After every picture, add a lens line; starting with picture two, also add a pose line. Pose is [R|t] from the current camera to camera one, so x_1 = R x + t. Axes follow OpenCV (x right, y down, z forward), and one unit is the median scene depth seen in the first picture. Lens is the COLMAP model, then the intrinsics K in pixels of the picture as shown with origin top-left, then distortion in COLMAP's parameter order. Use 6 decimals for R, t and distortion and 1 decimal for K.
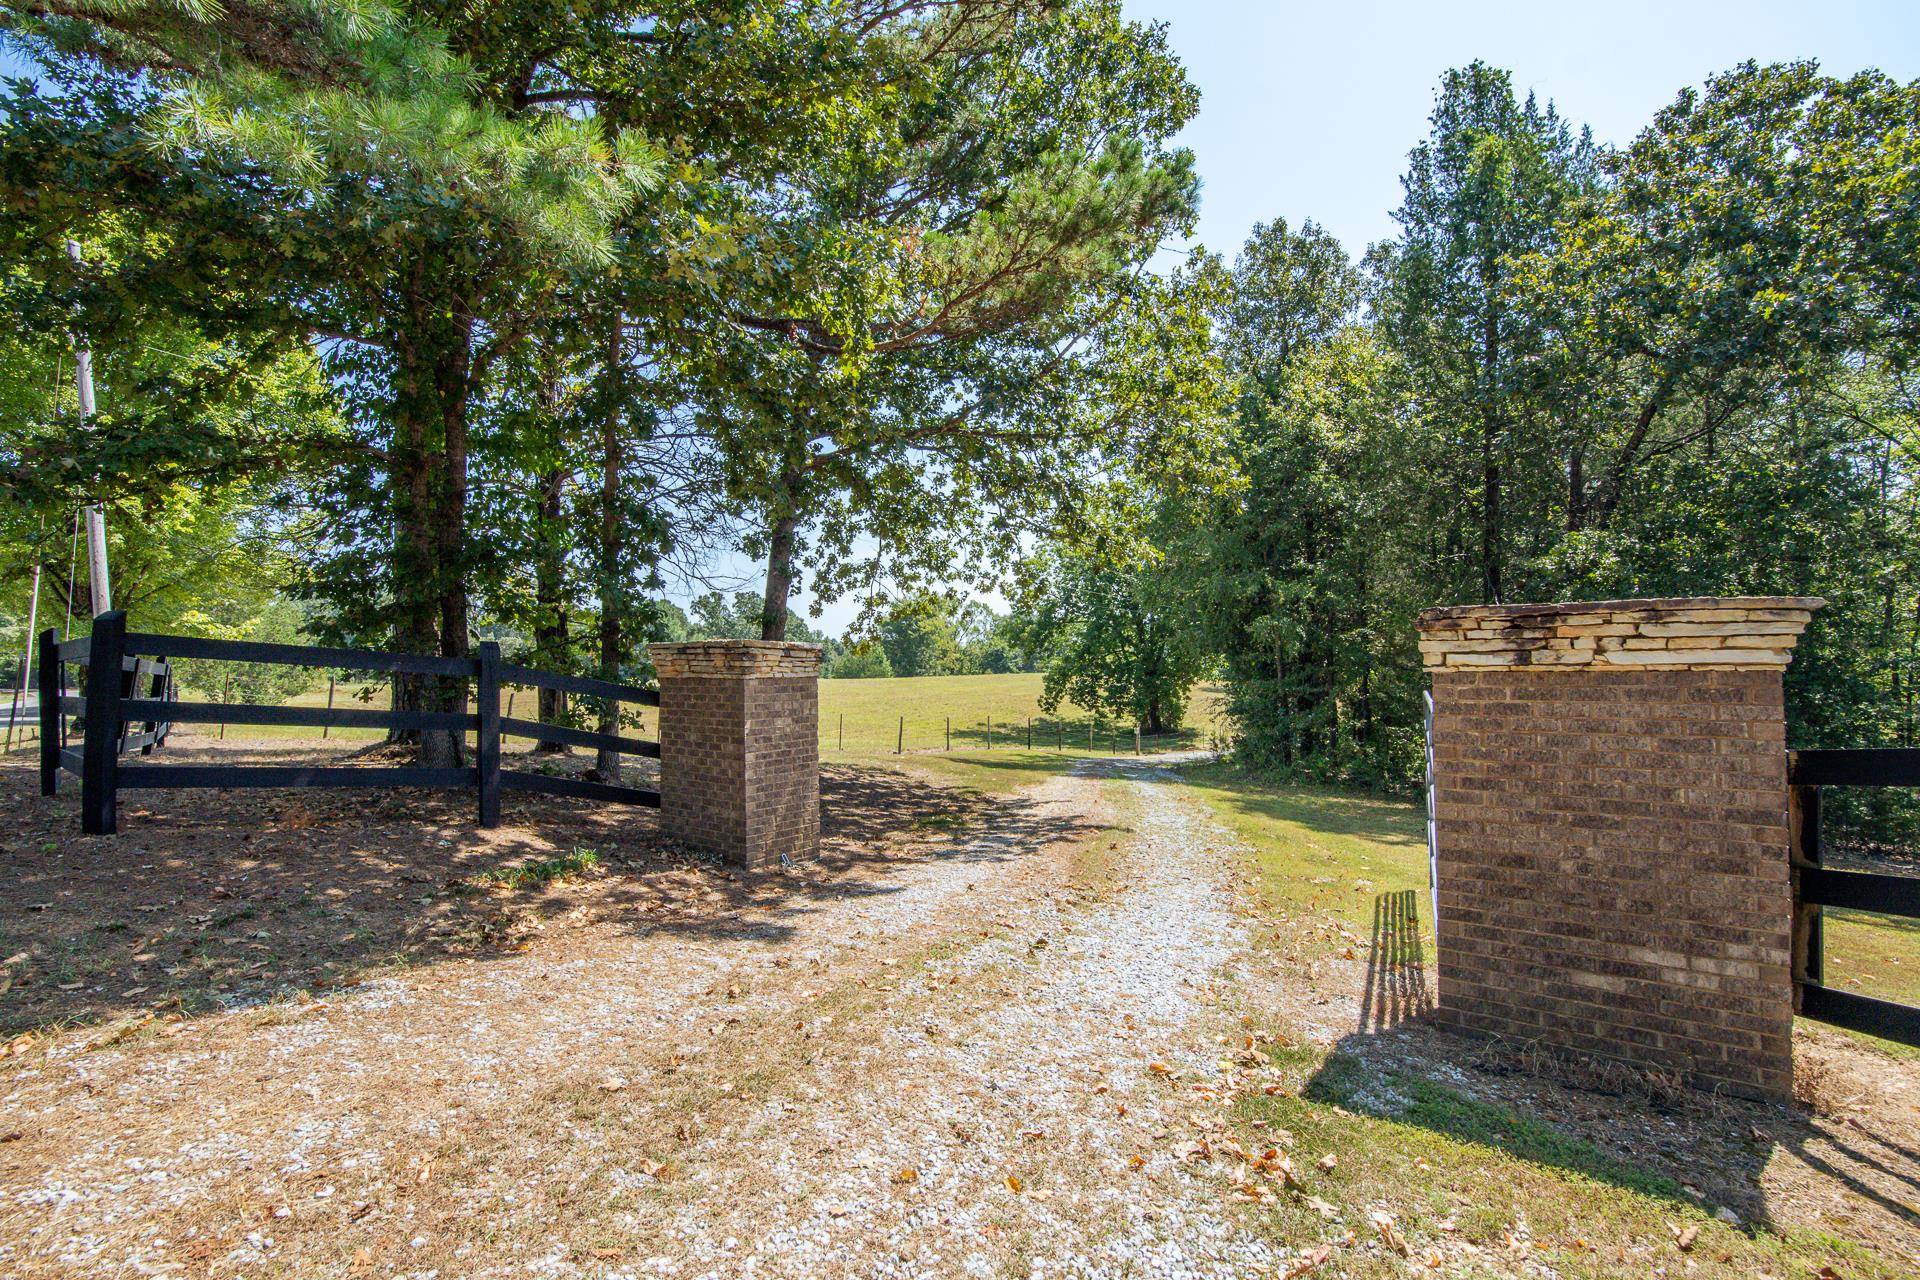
lens RADIAL K [[861.7, 0, 947.7], [0, 861.7, 648.6], [0, 0, 1]] dist [-0.035247, 0.006892]
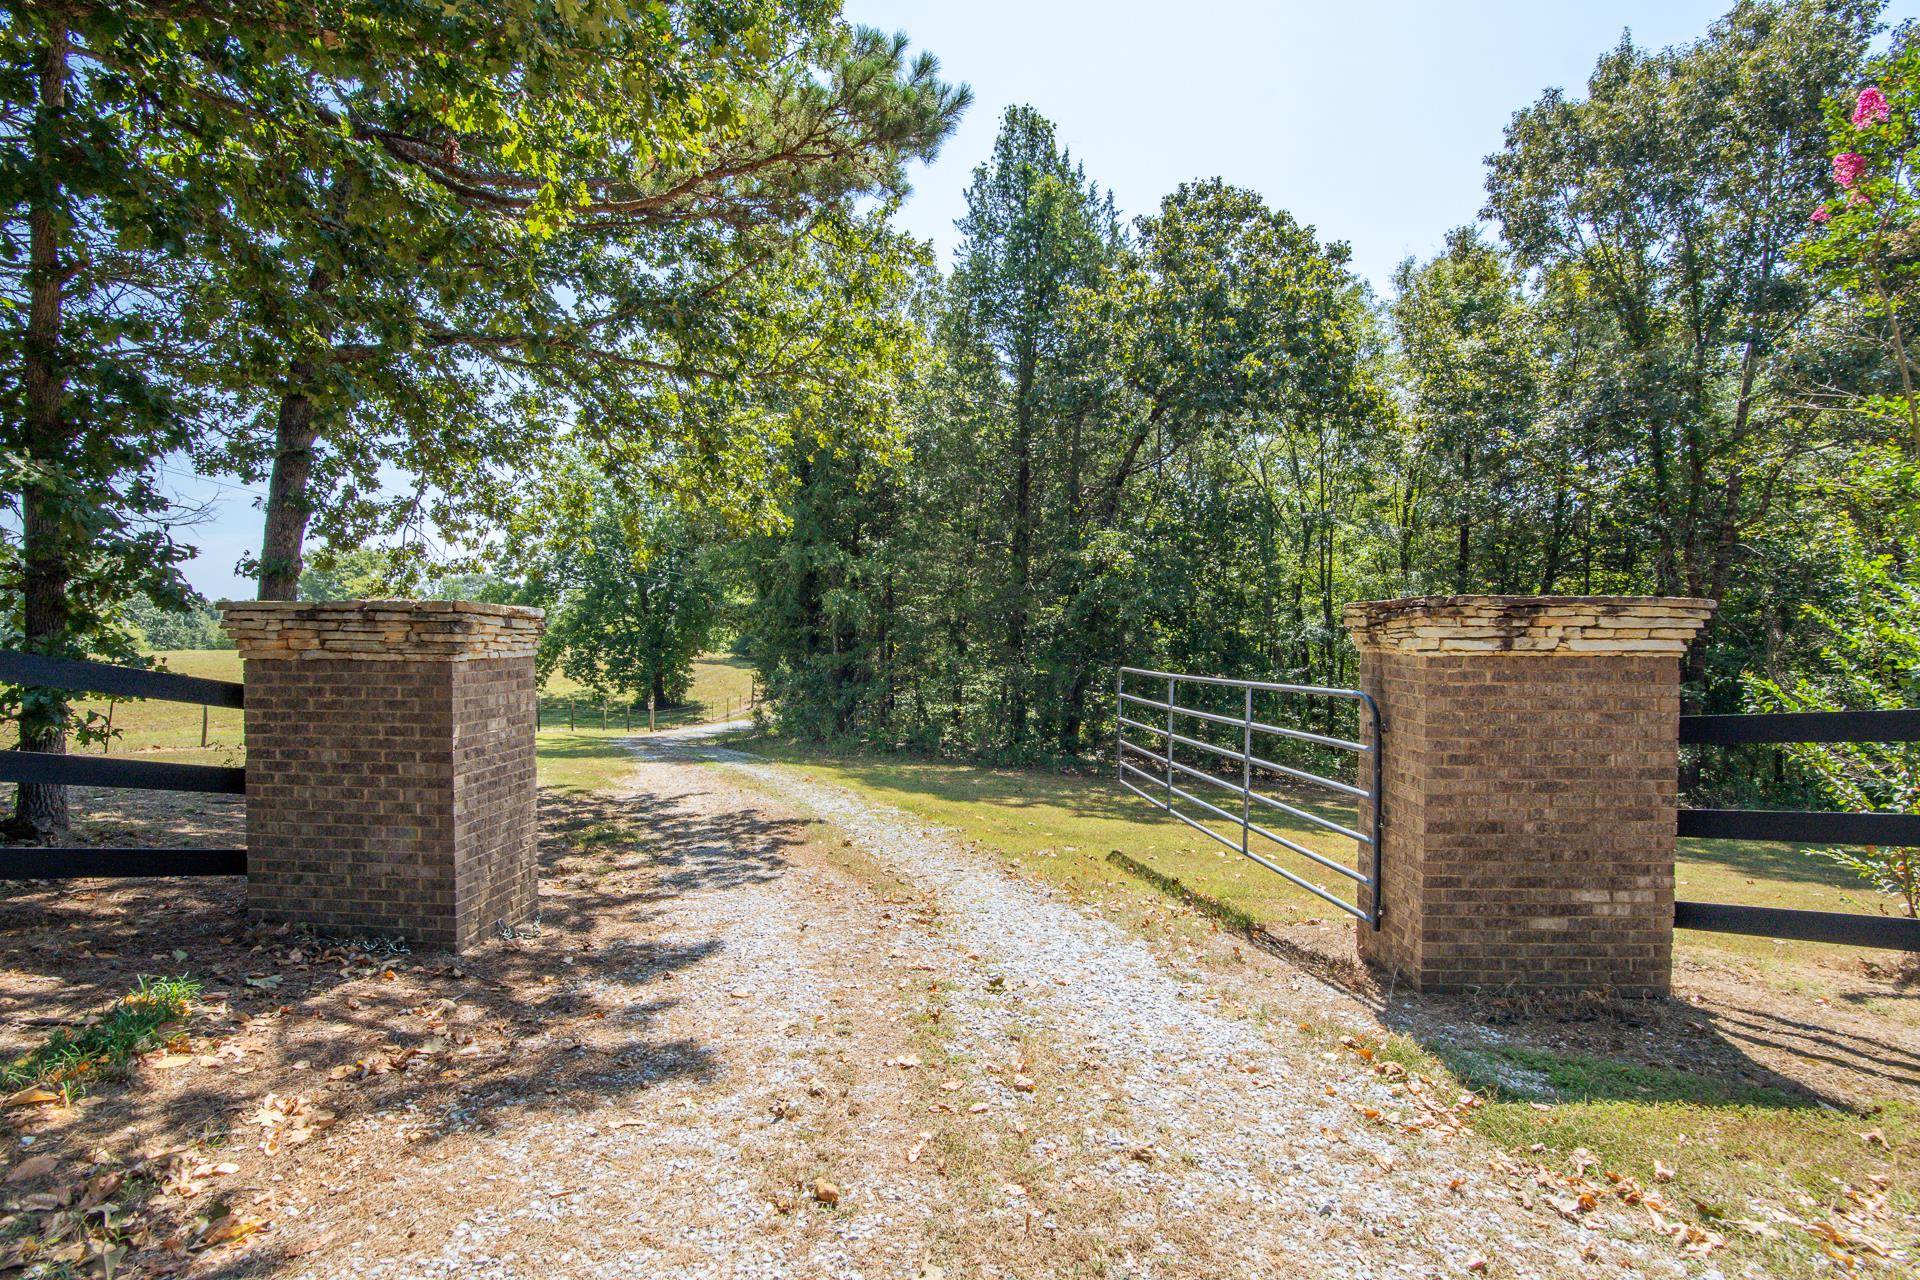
lens RADIAL K [[861.7, 0, 957.8], [0, 861.7, 648.7], [0, 0, 1]] dist [-0.035247, 0.006892]
pose [[0.825571, 0.000899, 0.564297, -0.314962], [-0.019627, 0.999439, 0.027122, 0.000568], [-0.563956, -0.033467, 0.825126, 0.288412]]
